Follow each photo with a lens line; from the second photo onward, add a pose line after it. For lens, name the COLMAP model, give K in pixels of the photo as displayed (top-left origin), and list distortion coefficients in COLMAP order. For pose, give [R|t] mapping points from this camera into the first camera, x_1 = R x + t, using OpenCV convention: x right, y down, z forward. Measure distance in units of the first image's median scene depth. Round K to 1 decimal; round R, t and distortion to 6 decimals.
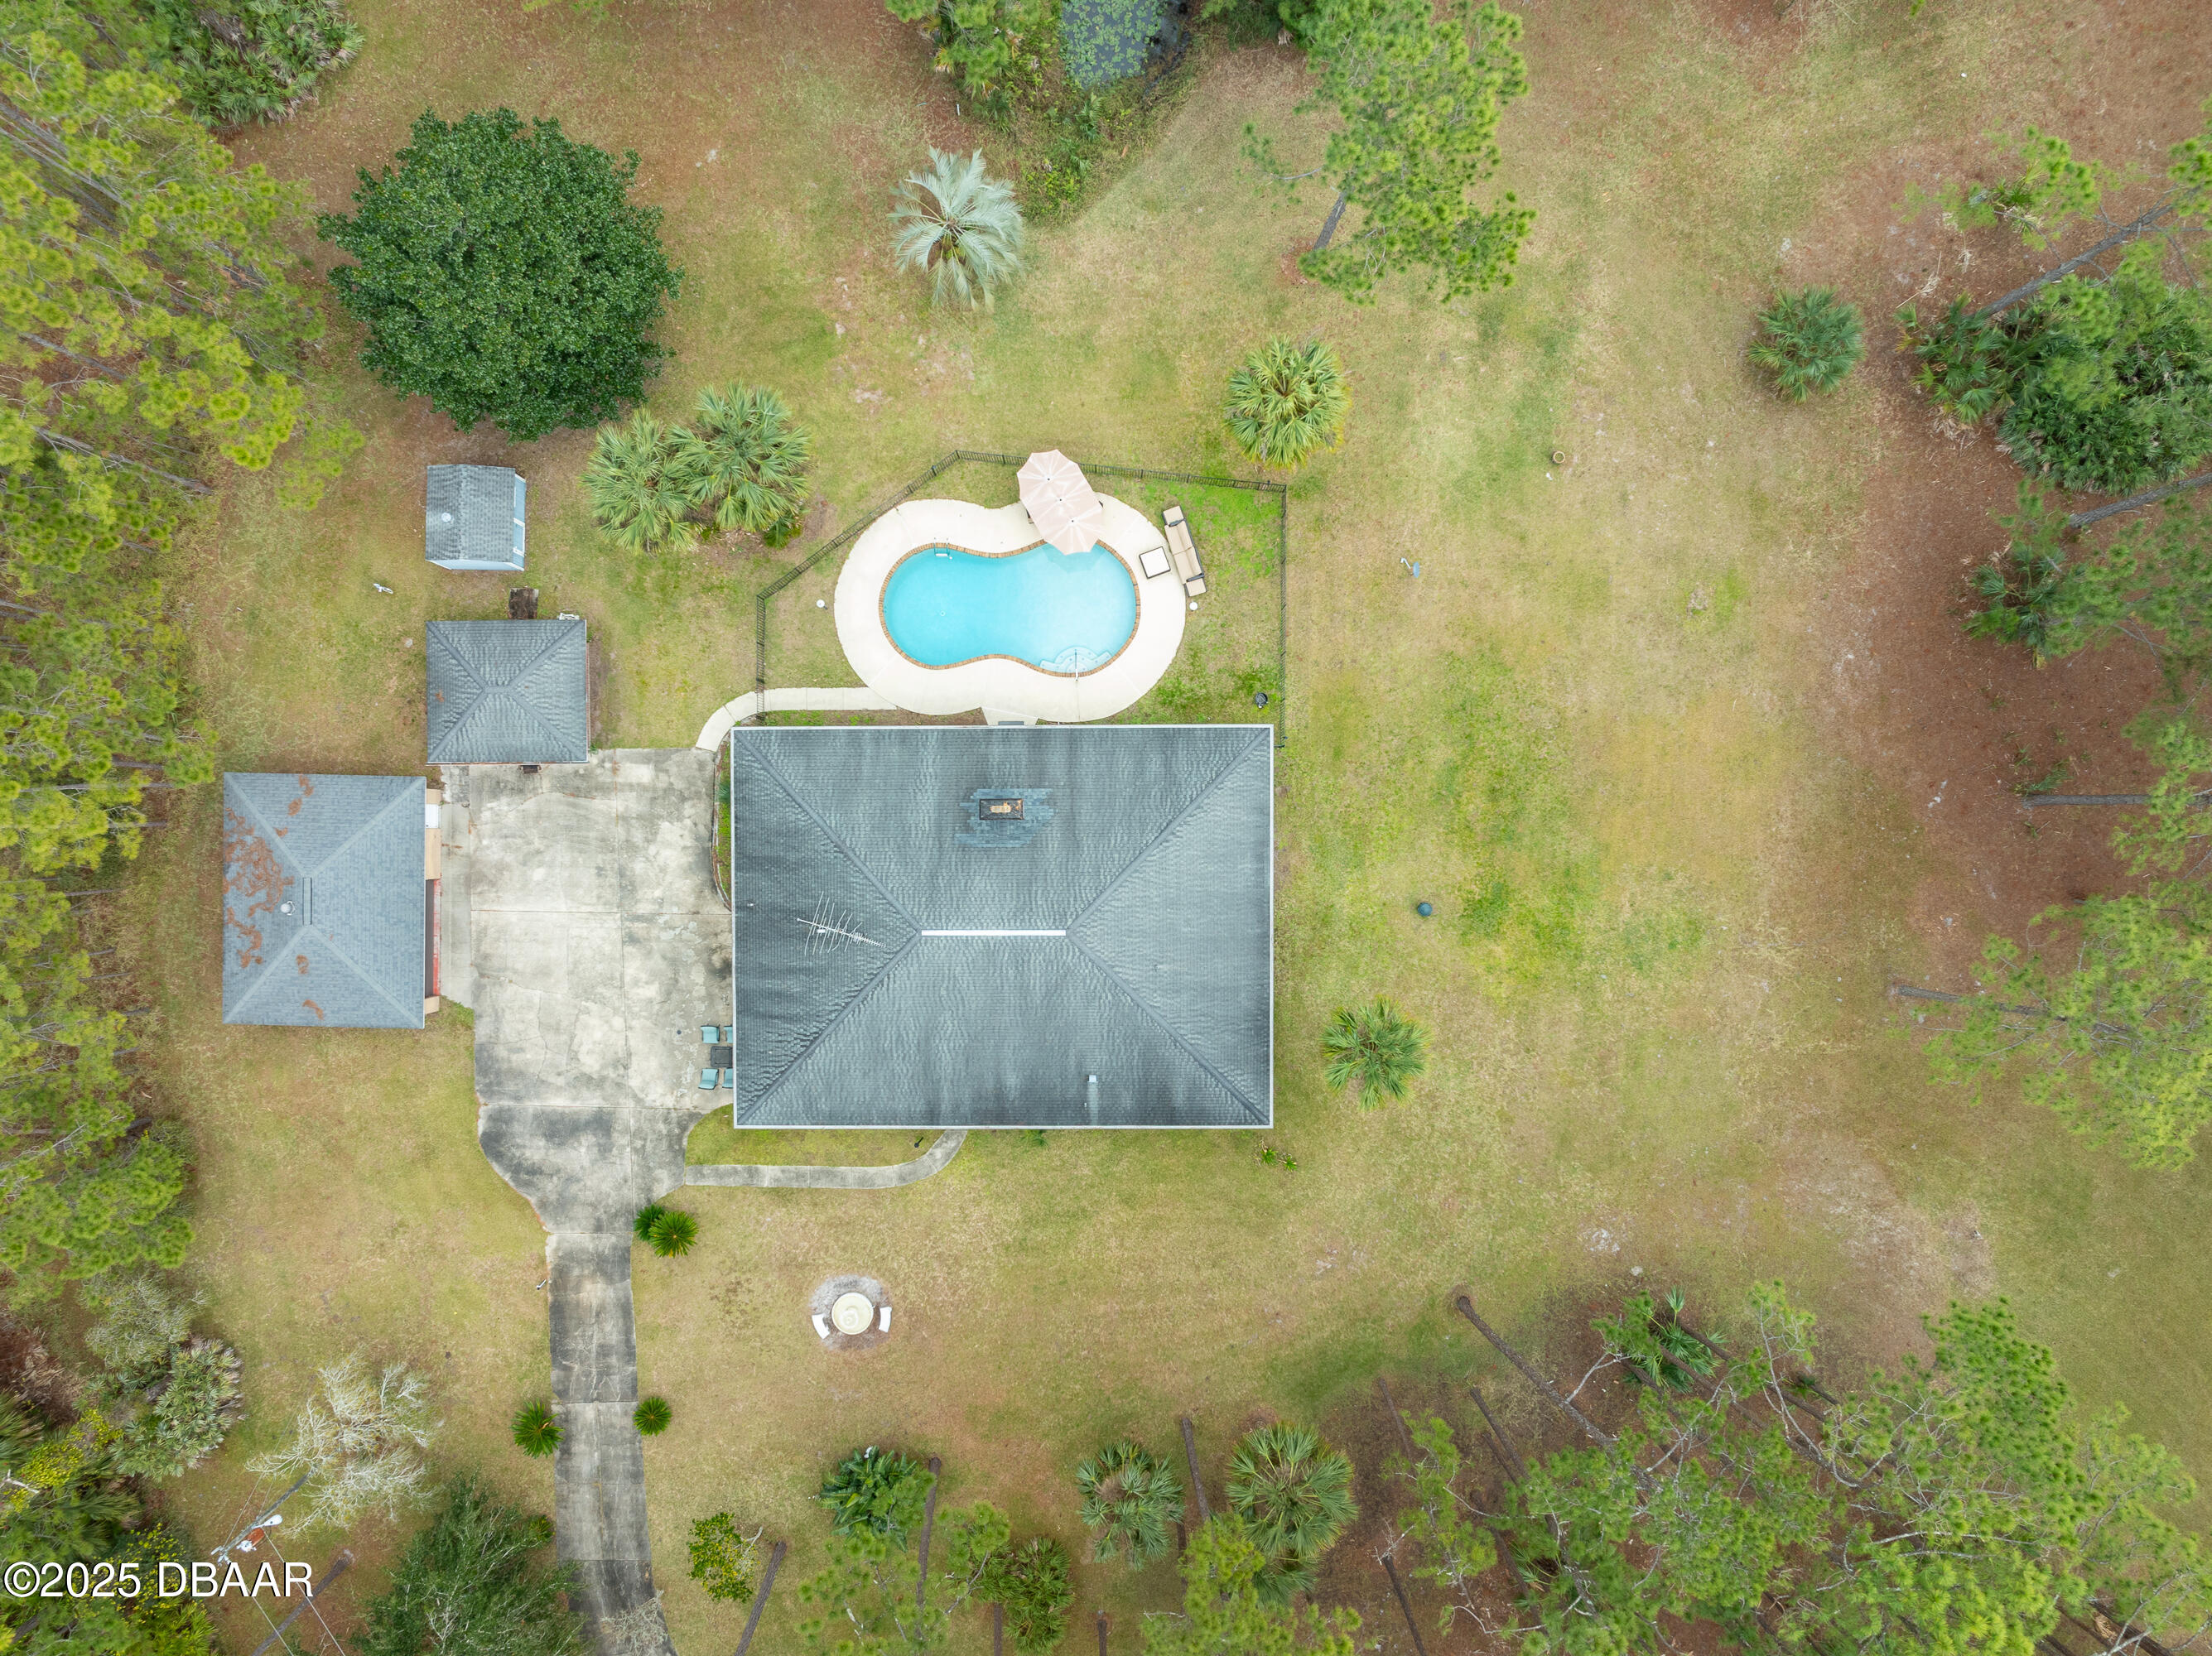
lens RADIAL K [[1562.0, 0, 1097.9], [0, 1562.0, 852.7], [0, 0, 1]] dist [-0.025083, 0.004577]
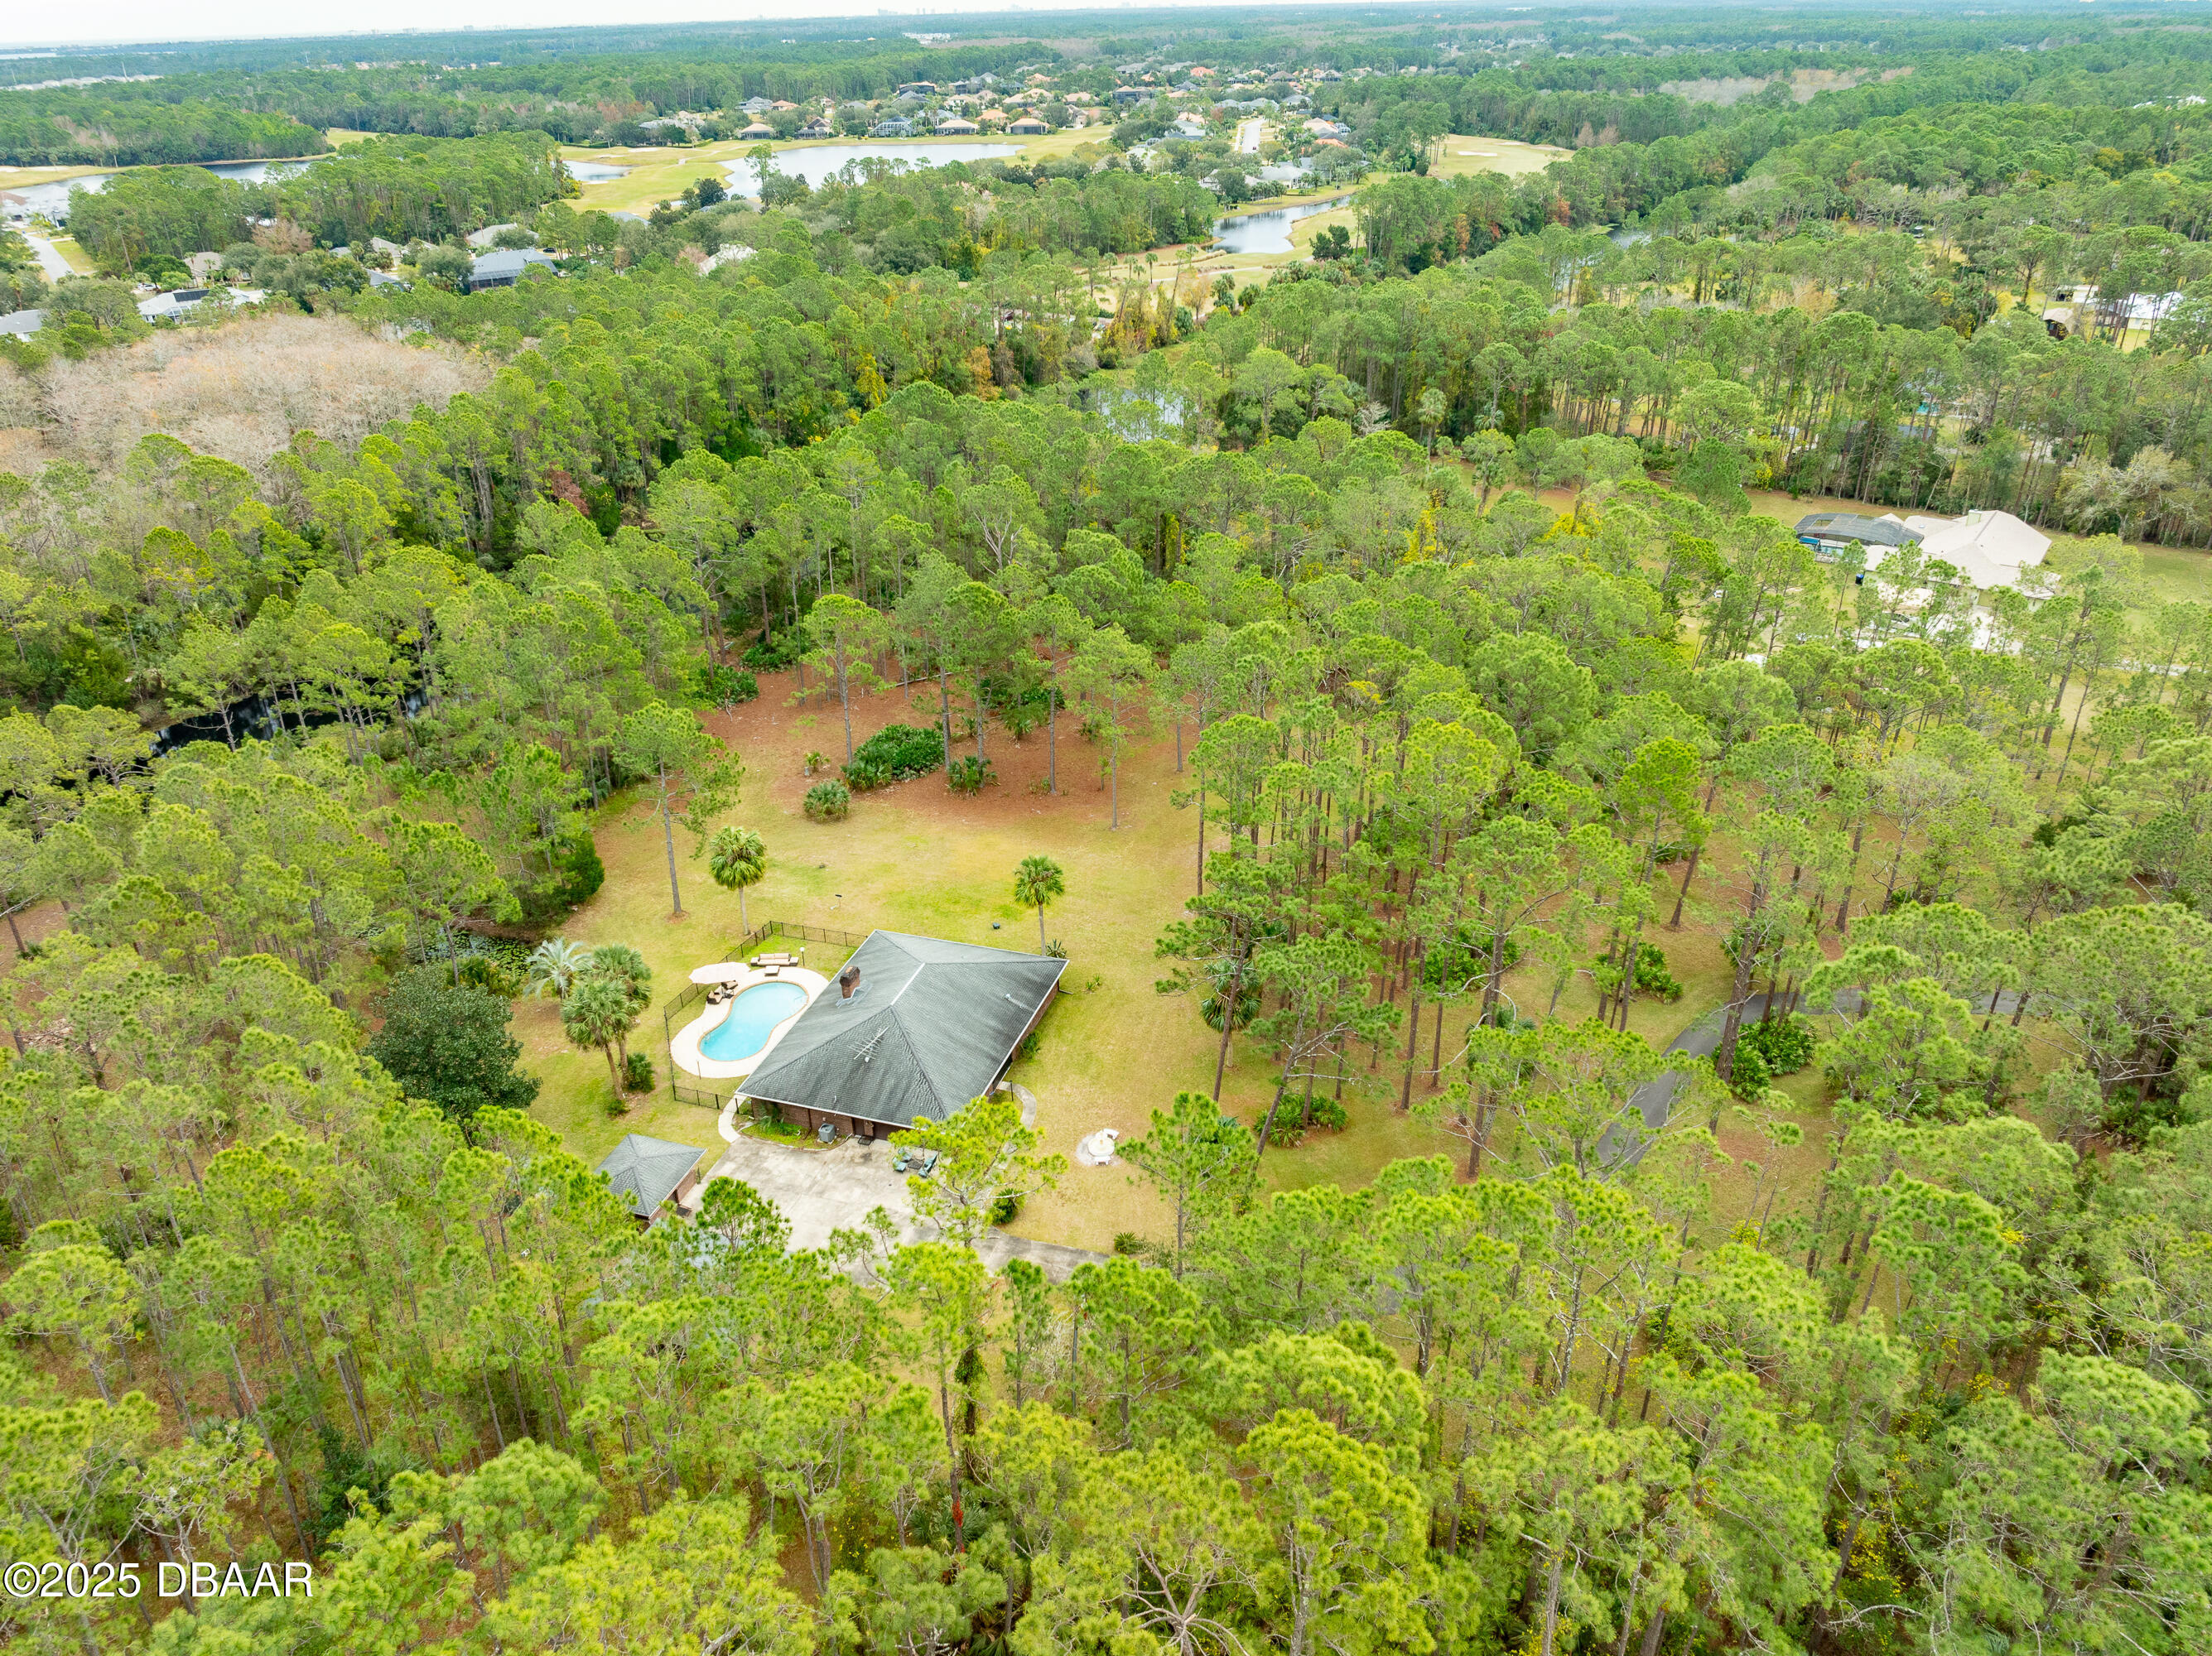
lens RADIAL K [[1602.0, 0, 1106.0], [0, 1602.0, 828.0], [0, 0, 1]] dist [-0.041875, 0.031233]
pose [[0.315296, -0.428106, 0.846944, -1.386357], [0.948211, 0.105875, -0.299478, 0.751998], [0.038538, 0.897505, 0.439316, 0.014008]]
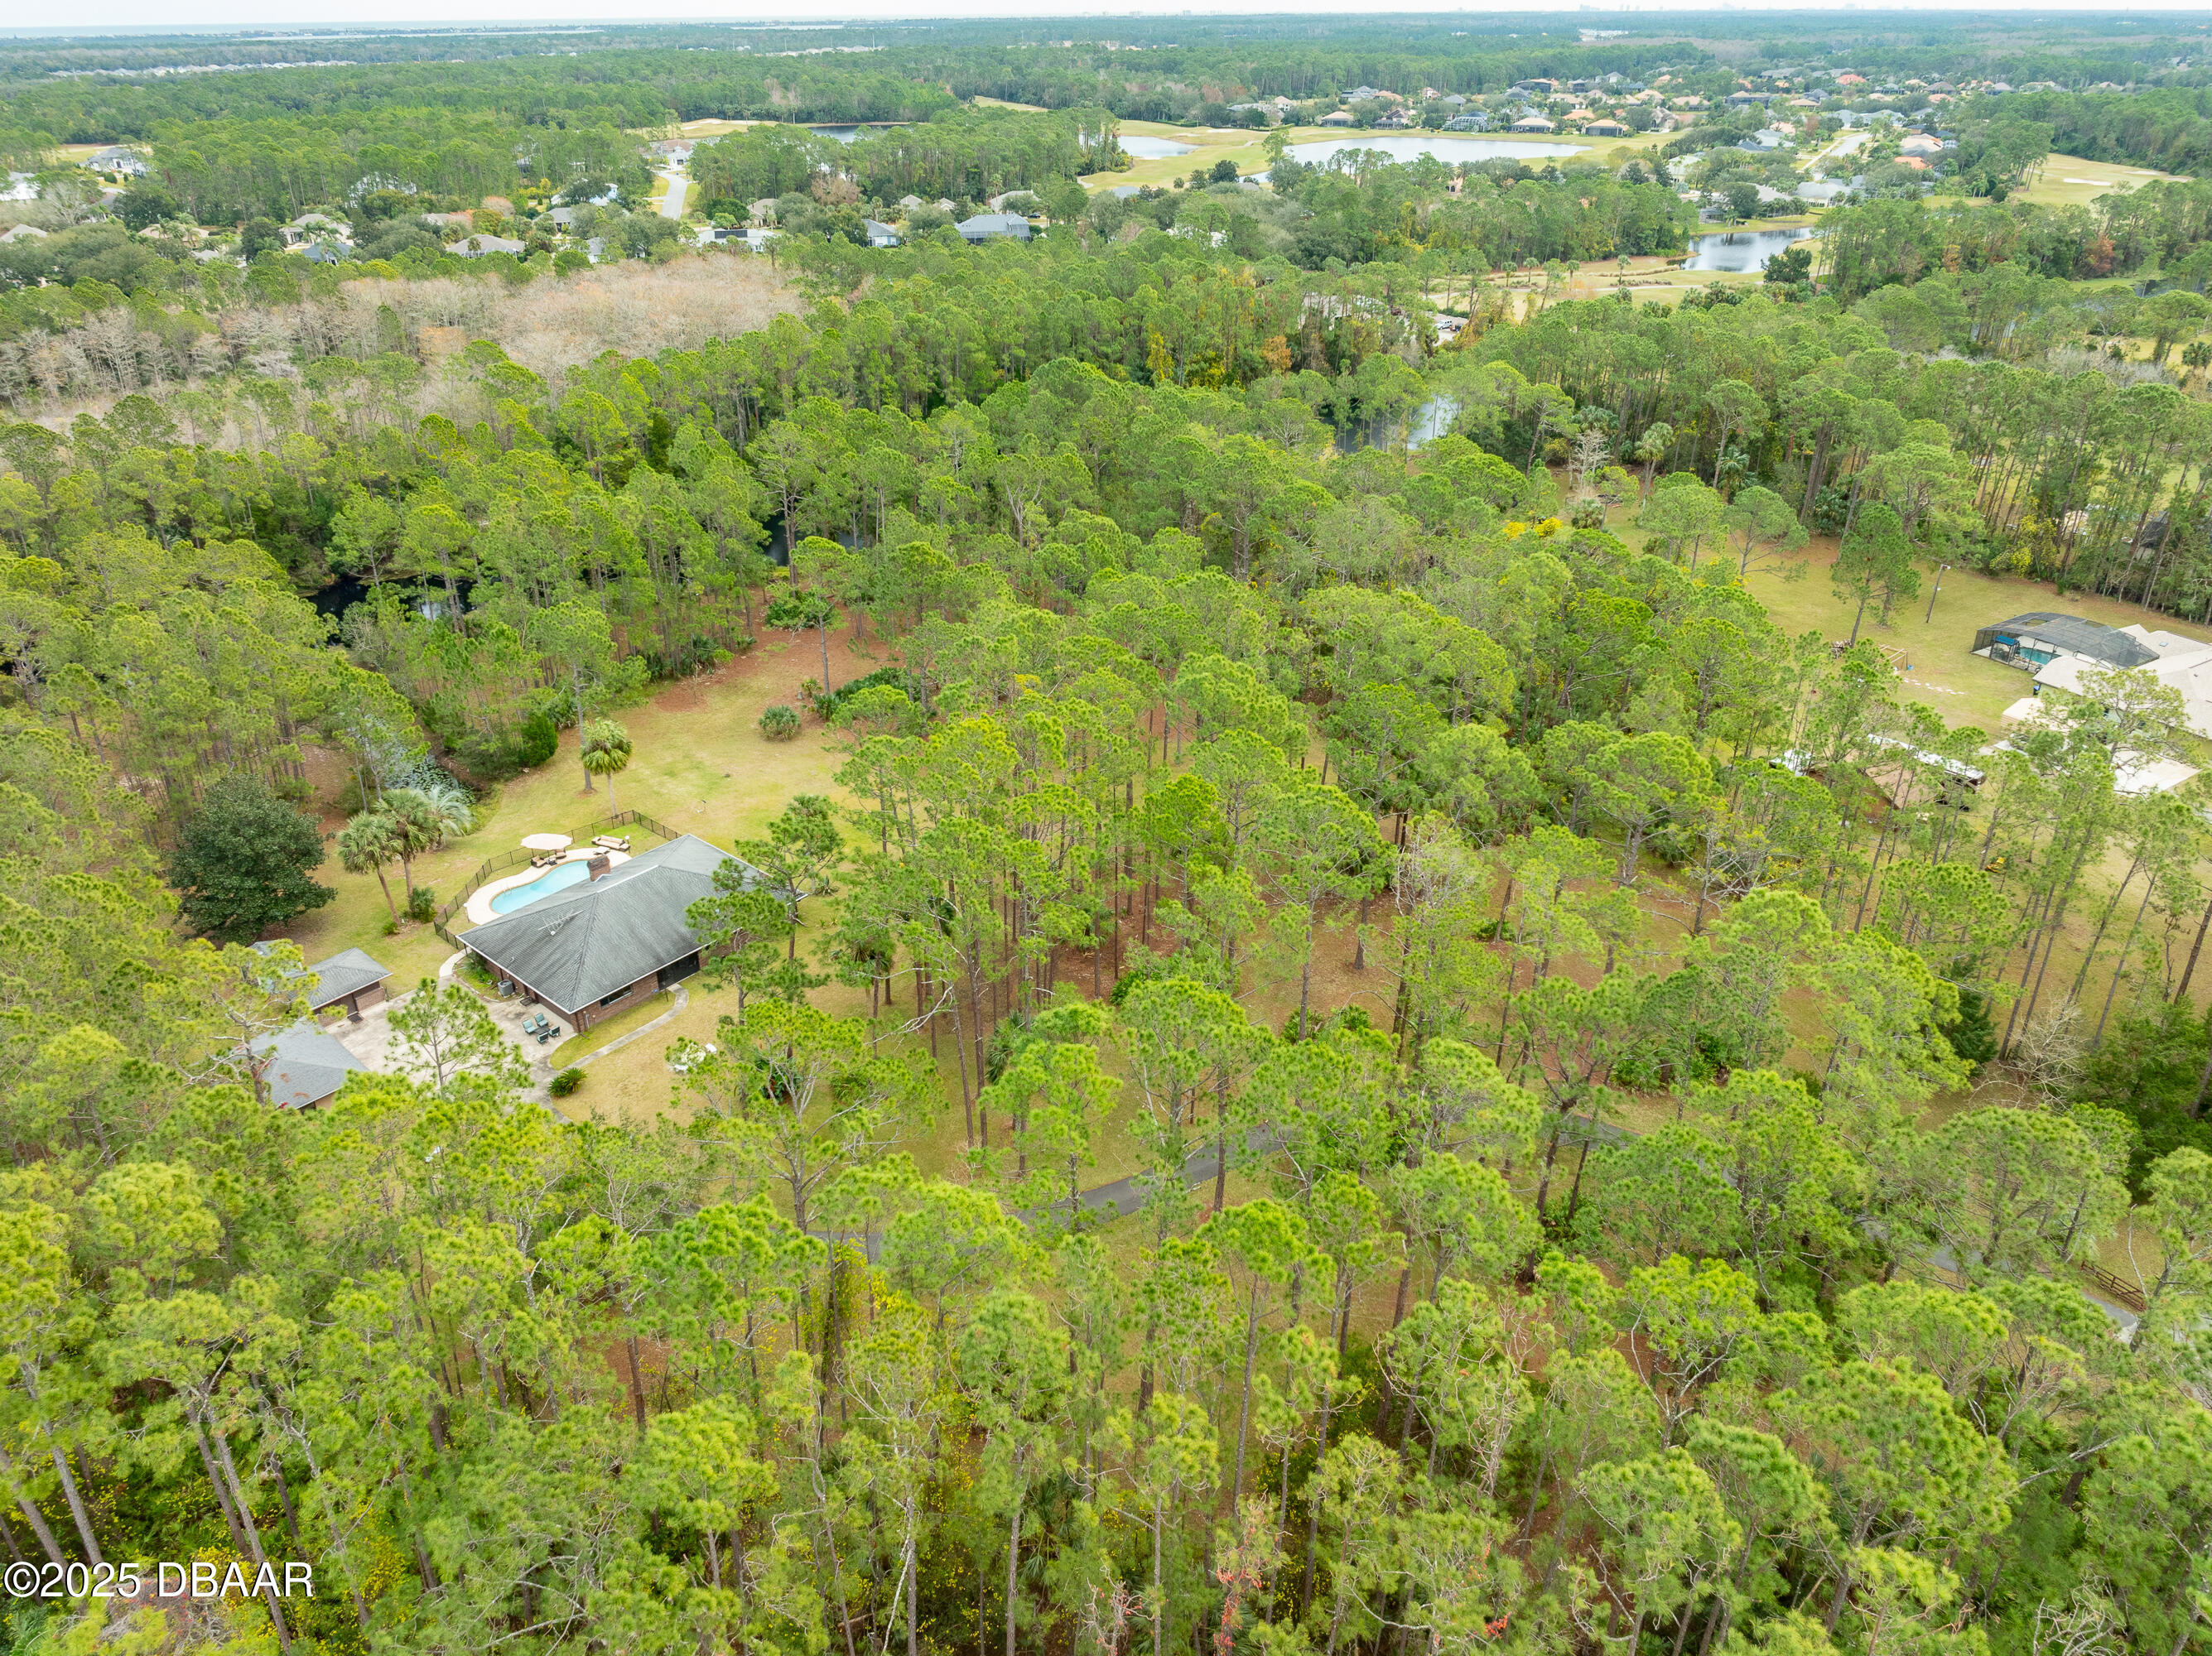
lens RADIAL K [[1560.7, 0, 1122.0], [0, 1560.7, 793.2], [0, 0, 1]] dist [-0.024984, 0.011370]
pose [[0.656309, -0.329070, 0.678948, -0.913053], [0.754388, 0.271273, -0.597754, 1.593777], [0.012522, 0.904502, 0.426286, 0.028150]]
